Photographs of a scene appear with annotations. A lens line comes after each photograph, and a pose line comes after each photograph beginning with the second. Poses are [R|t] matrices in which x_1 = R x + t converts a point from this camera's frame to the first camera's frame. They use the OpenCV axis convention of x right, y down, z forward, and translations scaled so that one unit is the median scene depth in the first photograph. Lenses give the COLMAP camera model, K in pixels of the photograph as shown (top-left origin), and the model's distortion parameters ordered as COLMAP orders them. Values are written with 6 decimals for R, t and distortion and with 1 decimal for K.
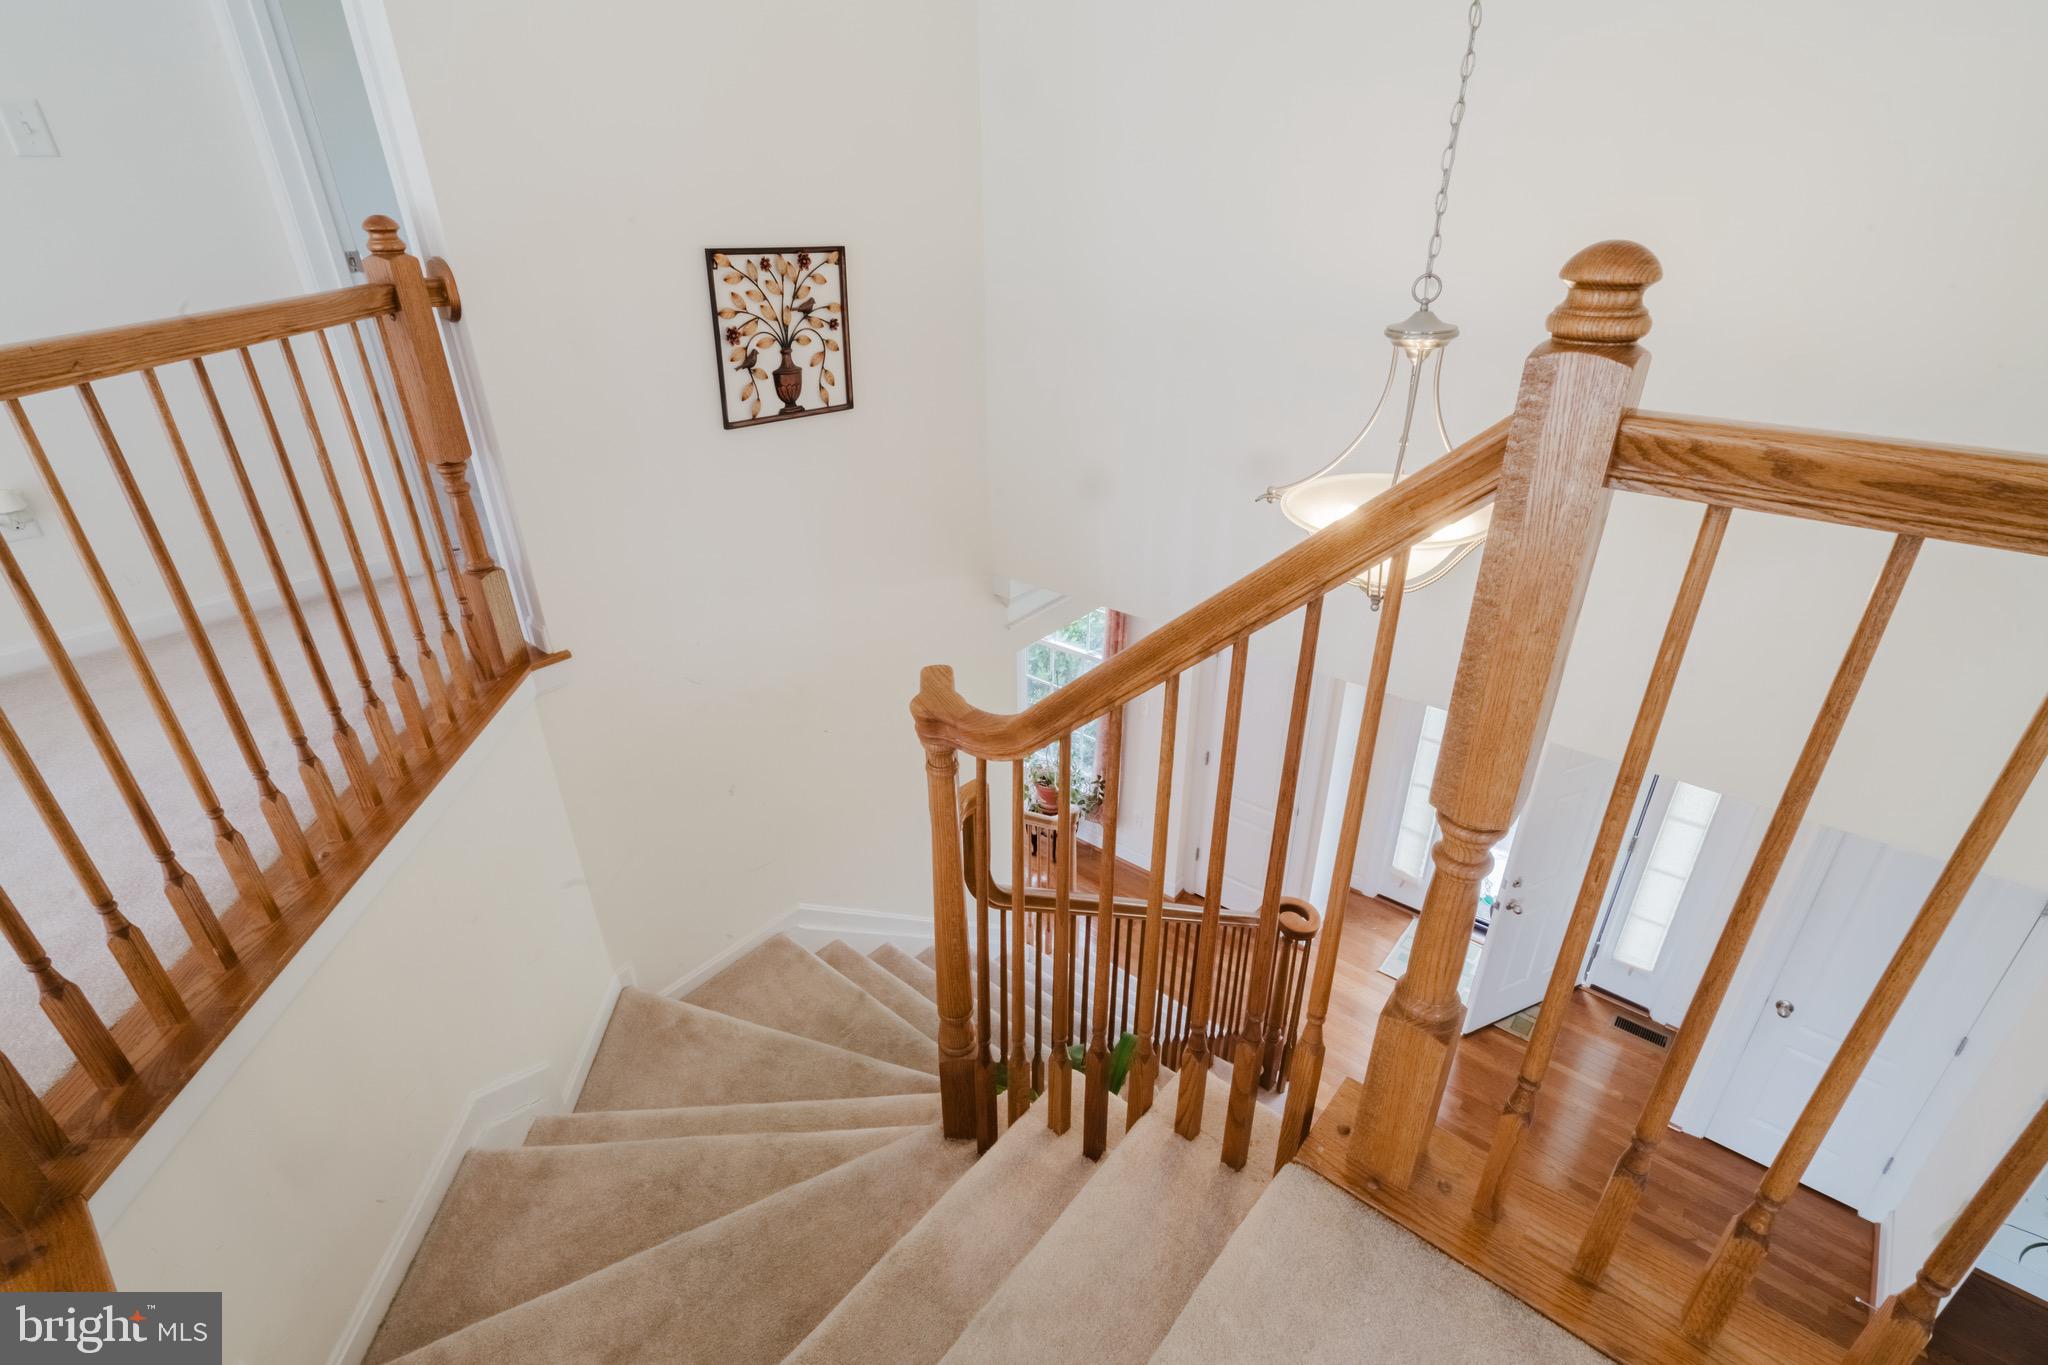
lens RADIAL K [[943.2, 0, 1015.9], [0, 943.2, 680.8], [0, 0, 1]] dist [0.000493, 0.000414]
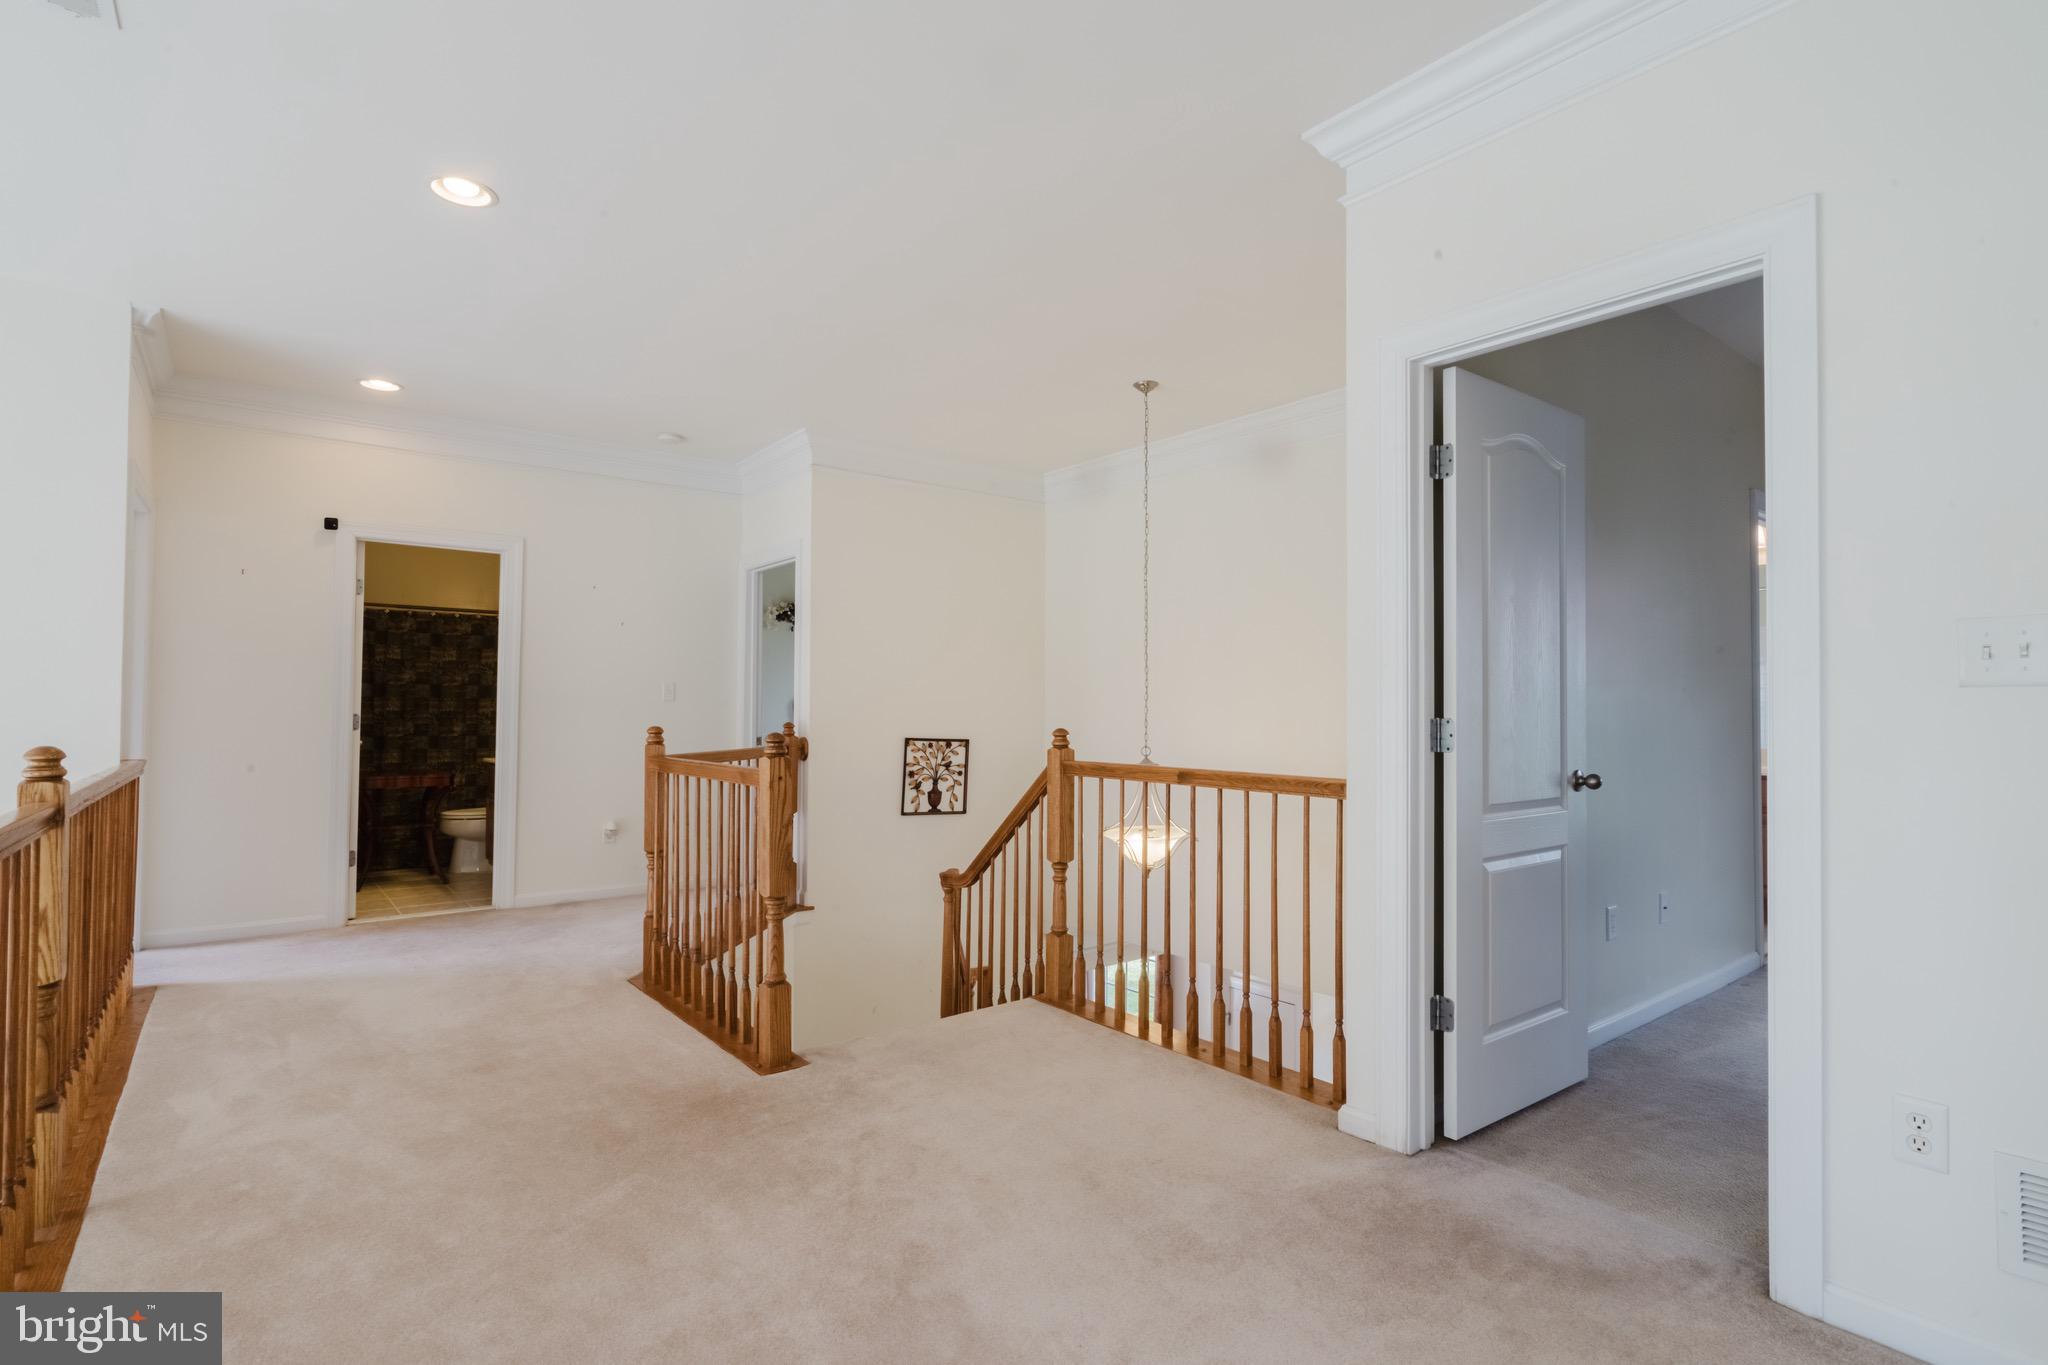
lens RADIAL K [[943.2, 0, 1008.5], [0, 943.2, 691.4], [0, 0, 1]] dist [0.000493, 0.000414]
pose [[0.978856, 0.010617, -0.204273, 0.349482], [-0.107461, 0.876427, -0.469391, 0.448608], [0.174047, 0.481417, 0.859037, -0.894973]]
